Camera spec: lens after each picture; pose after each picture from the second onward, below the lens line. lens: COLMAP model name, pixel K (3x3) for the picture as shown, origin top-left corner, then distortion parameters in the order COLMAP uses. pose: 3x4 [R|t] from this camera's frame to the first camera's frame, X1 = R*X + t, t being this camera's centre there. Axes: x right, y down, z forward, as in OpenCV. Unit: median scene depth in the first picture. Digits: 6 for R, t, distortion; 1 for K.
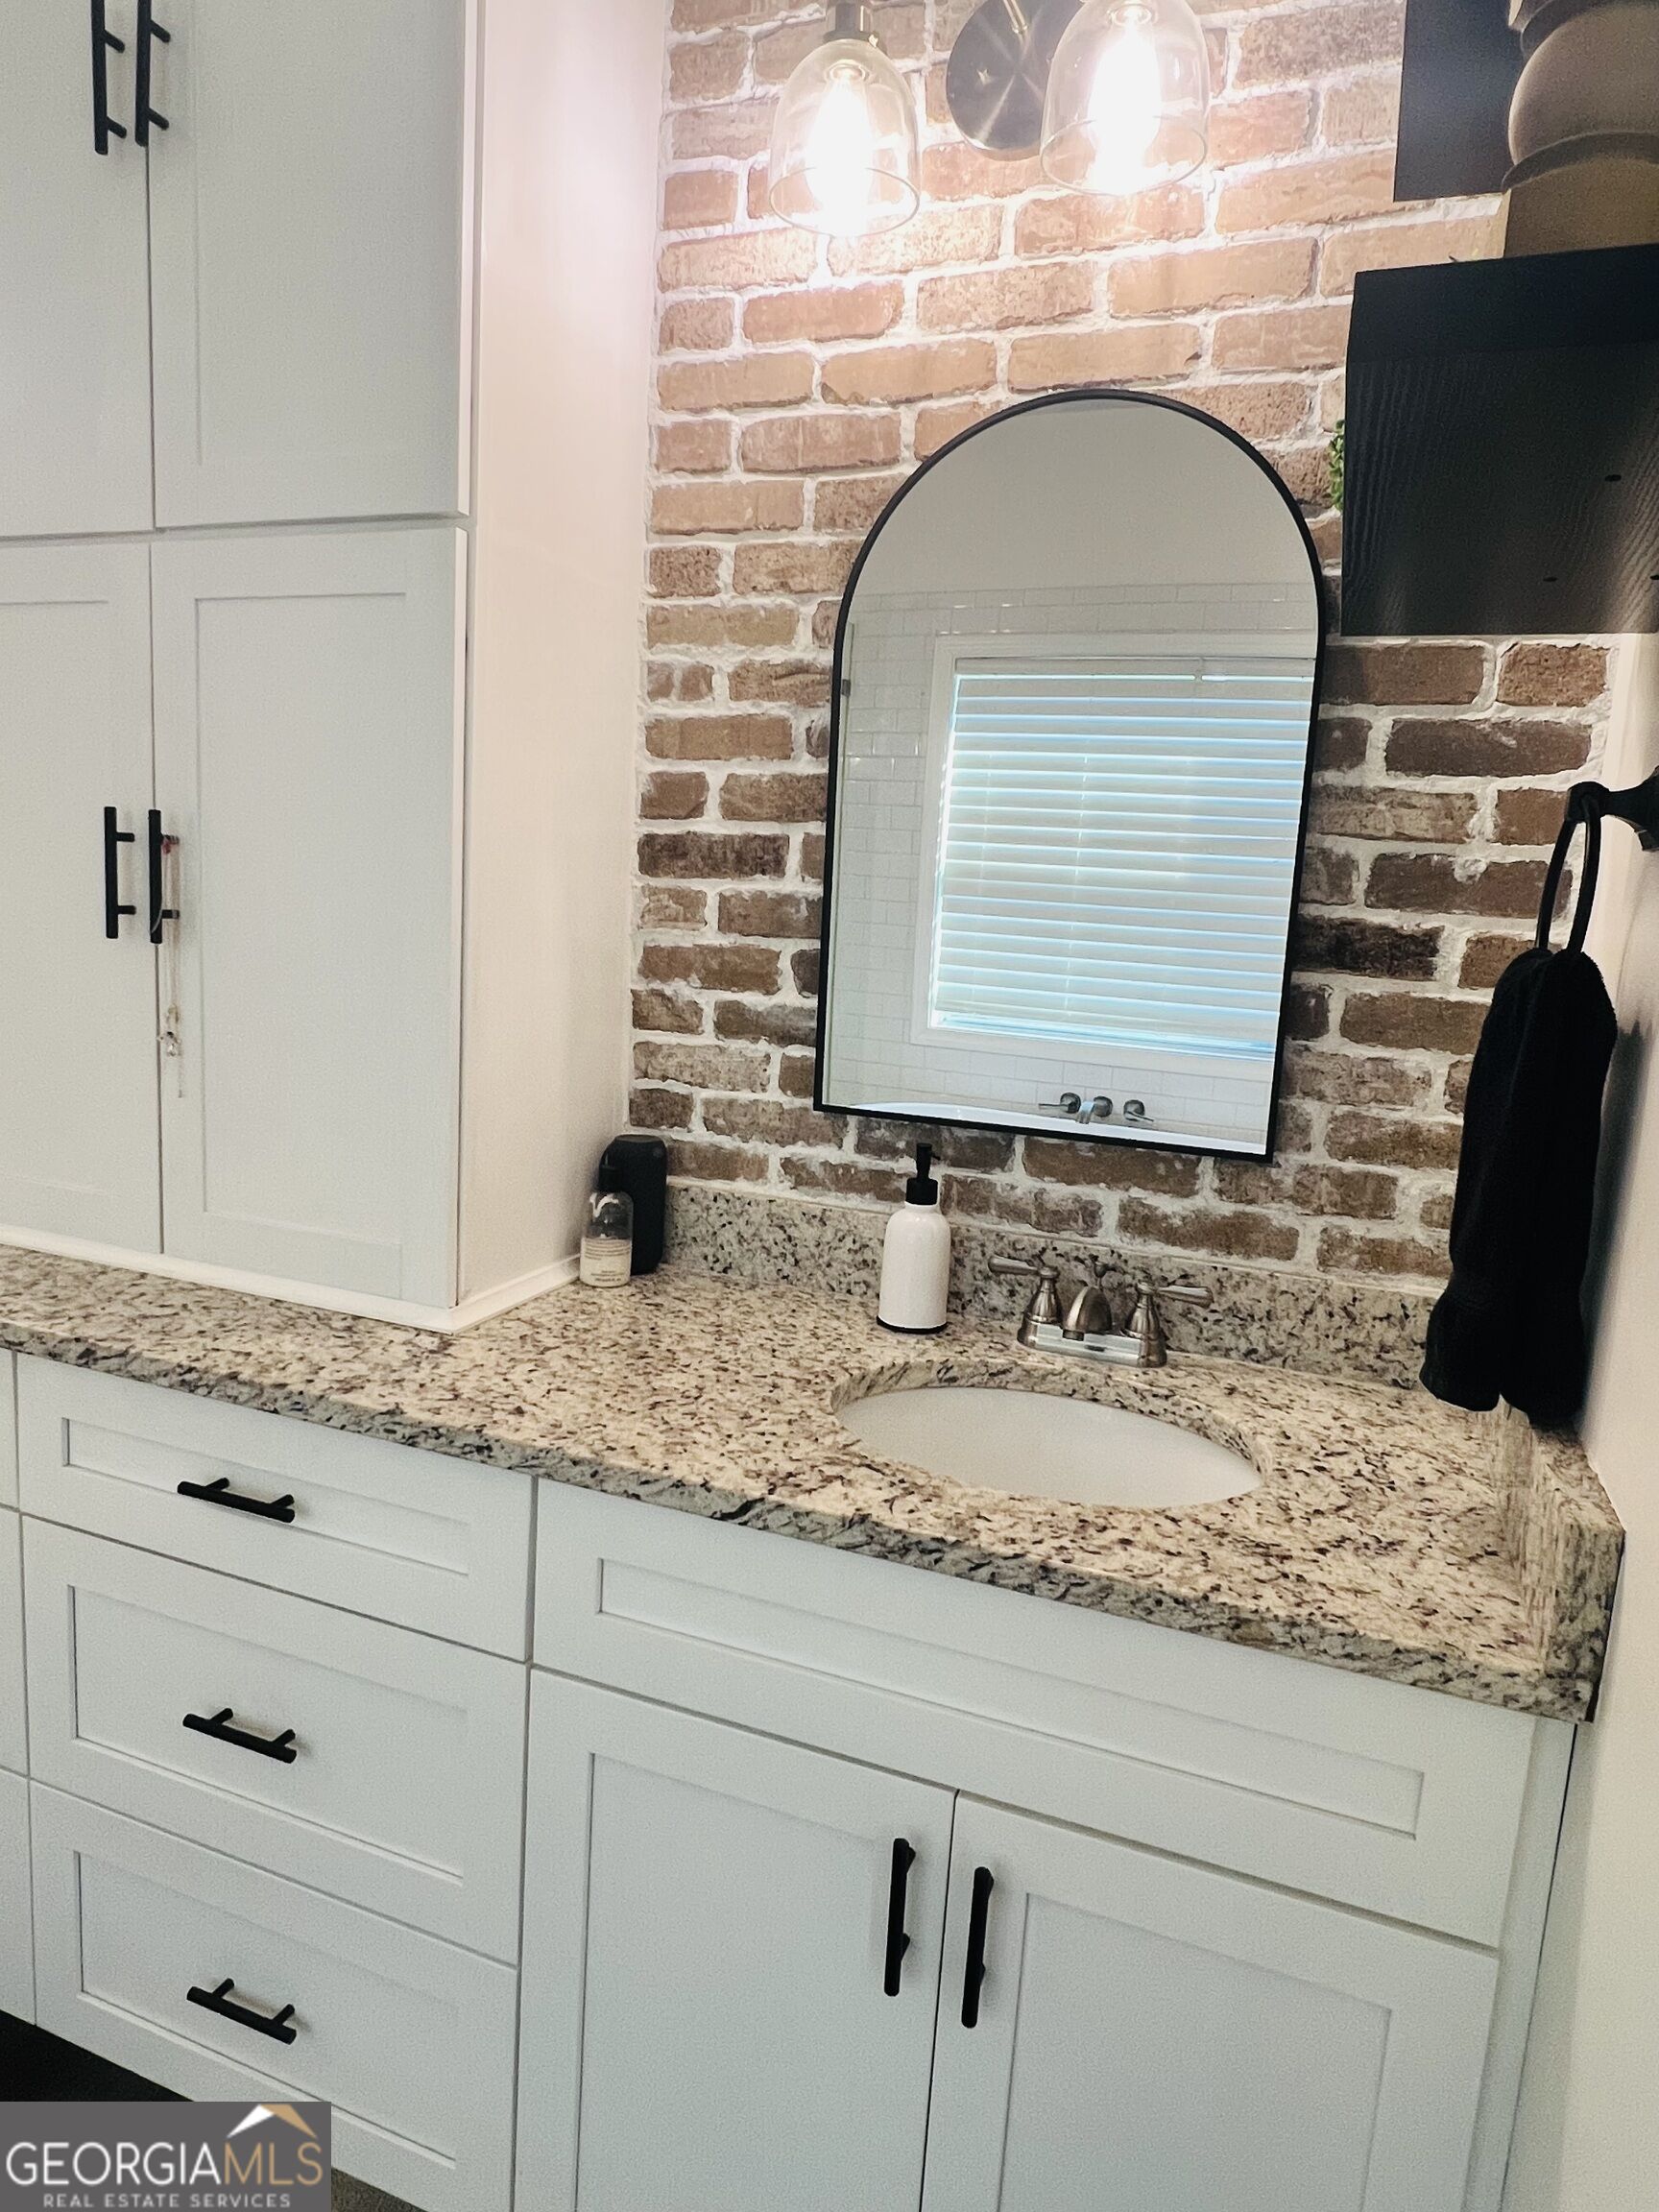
lens RADIAL K [[1399.8, 0, 832.8], [0, 1399.8, 1095.8], [0, 0, 1]] dist [0.011919, 0.001214]
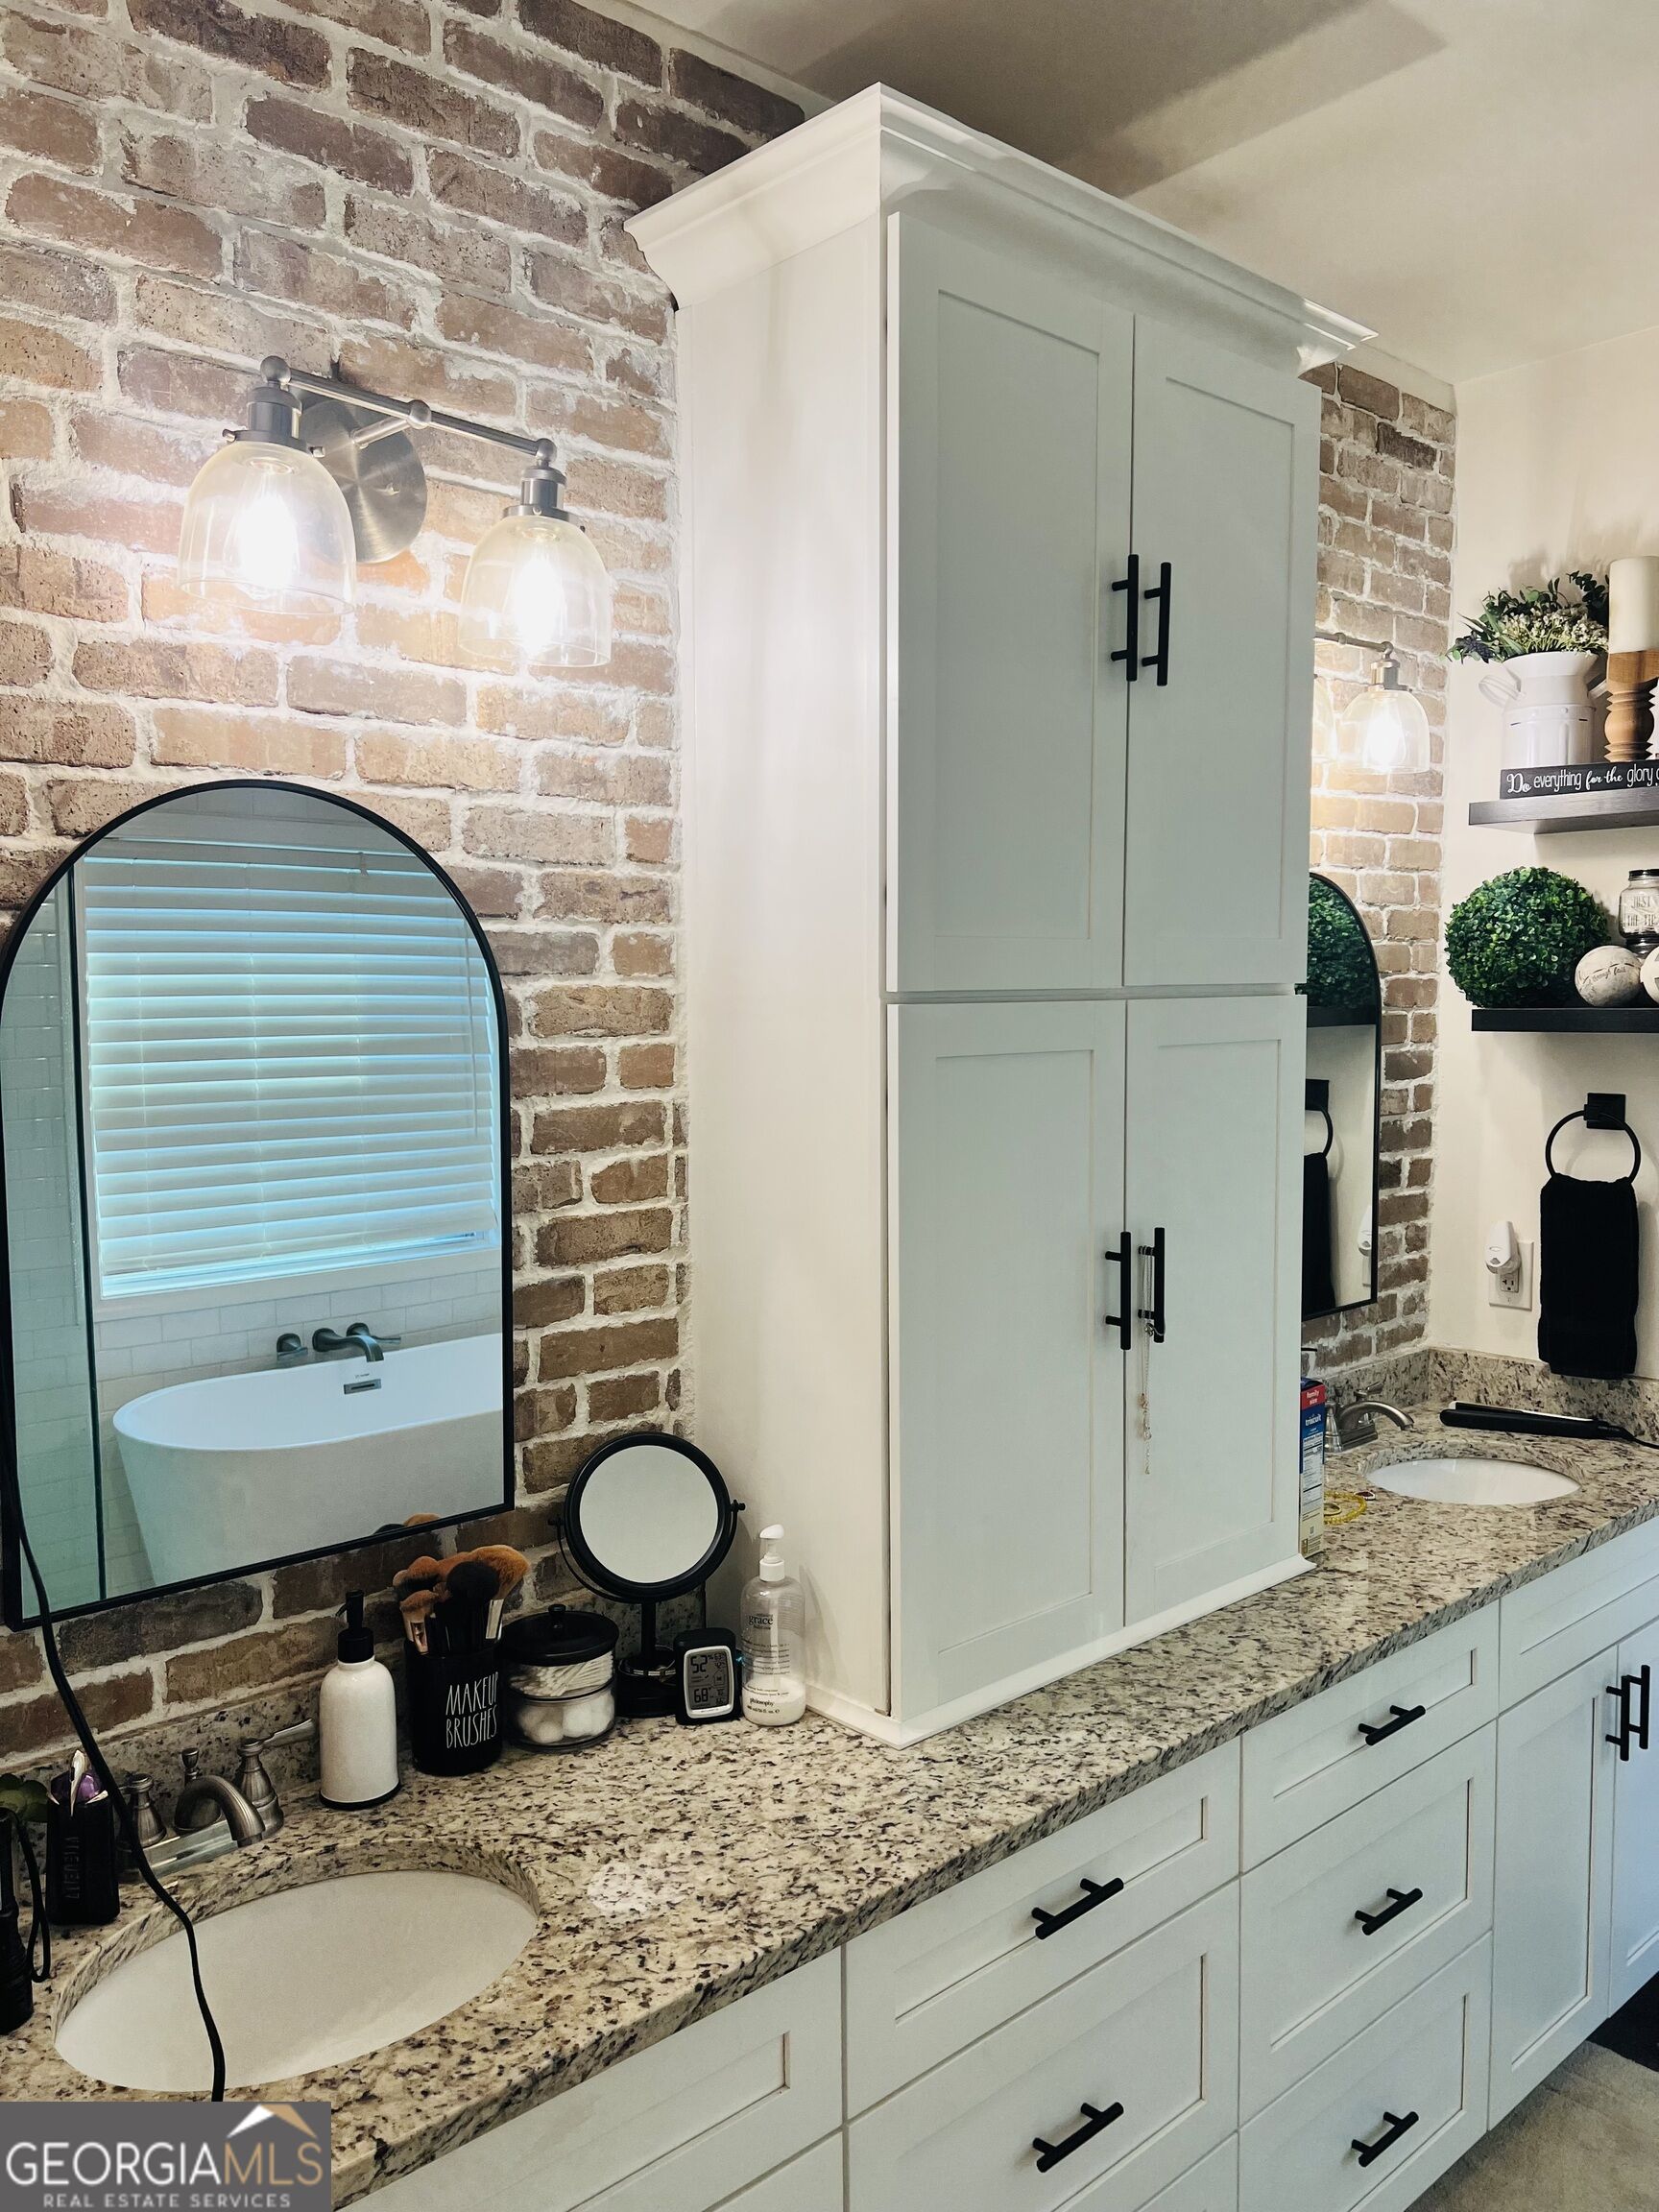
lens RADIAL K [[1666.3, 0, 829.4], [0, 1666.3, 1115.4], [0, 0, 1]] dist [0.063334, -0.074178]
pose [[0.447012, -0.134304, 0.884388, -1.831840], [0.176371, 0.982490, 0.060055, -0.431535], [-0.876968, 0.129135, 0.462872, 0.598611]]
